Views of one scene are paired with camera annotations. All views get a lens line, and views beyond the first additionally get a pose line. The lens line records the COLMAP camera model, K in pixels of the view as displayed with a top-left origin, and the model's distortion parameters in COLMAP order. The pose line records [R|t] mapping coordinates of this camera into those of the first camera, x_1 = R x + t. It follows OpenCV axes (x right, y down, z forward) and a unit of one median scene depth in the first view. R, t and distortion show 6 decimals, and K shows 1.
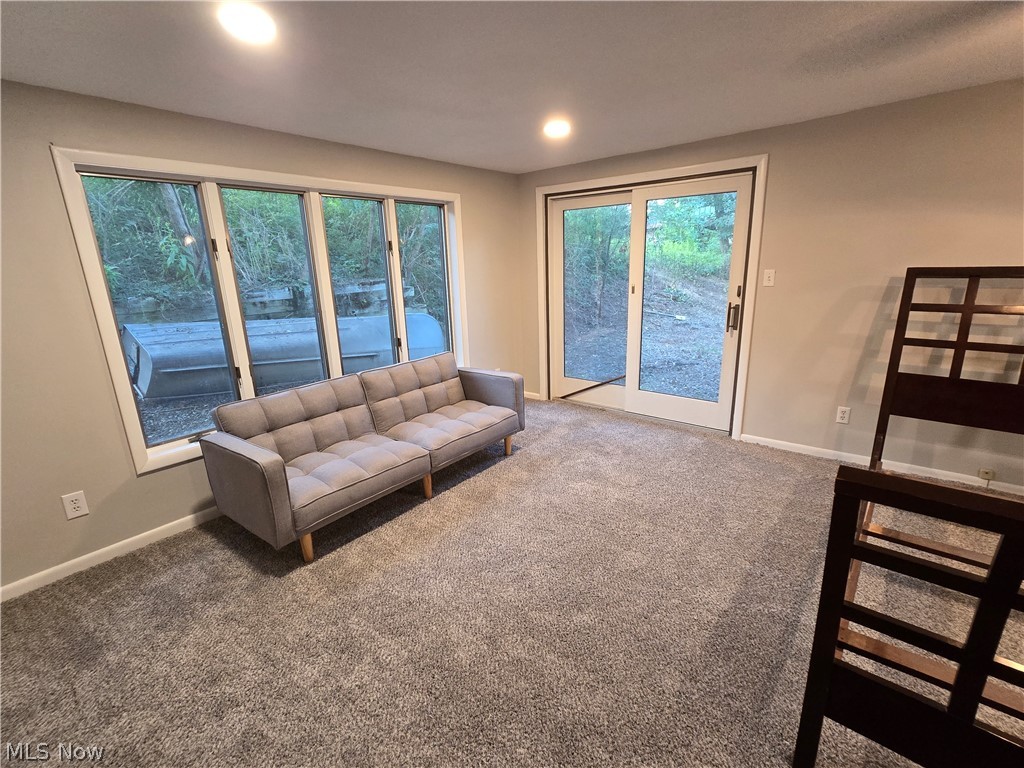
lens RADIAL K [[473.2, 0, 512.0], [0, 473.2, 384.0], [0, 0, 1]] dist [0.001831, 0.001132]
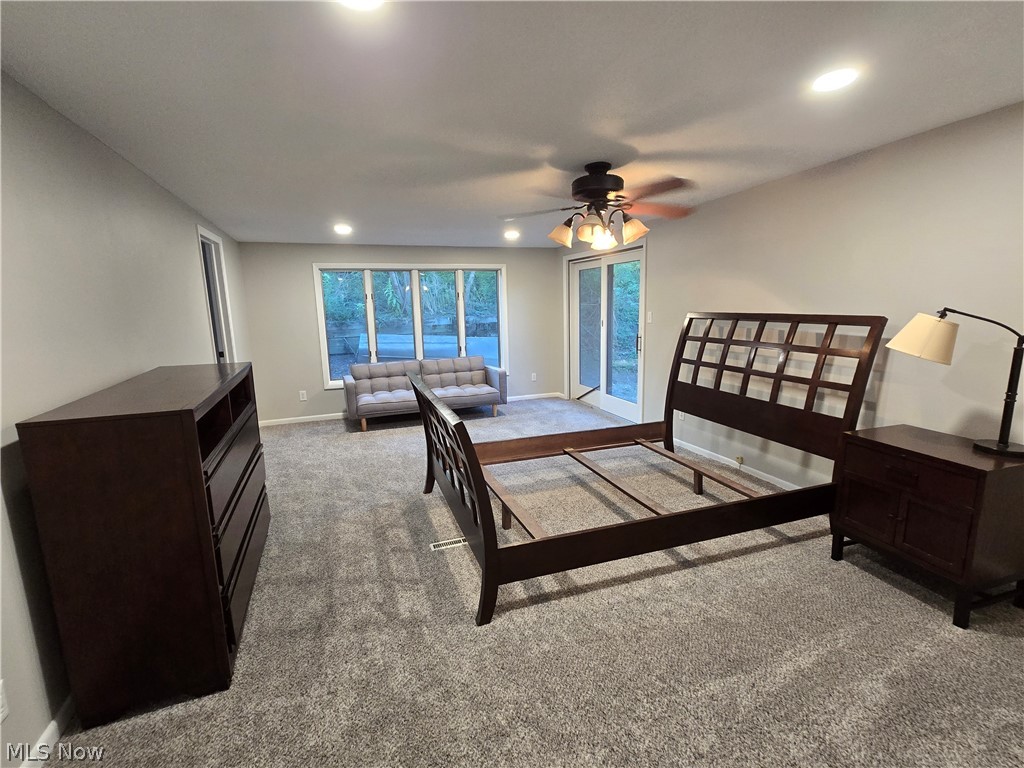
lens RADIAL K [[473.2, 0, 512.0], [0, 473.2, 384.0], [0, 0, 1]] dist [0.001831, 0.001132]
pose [[0.861186, 0.098375, -0.498679, 0.890709], [-0.133633, 0.990399, -0.035397, 0.085590], [0.490409, 0.097124, 0.866063, -0.453679]]
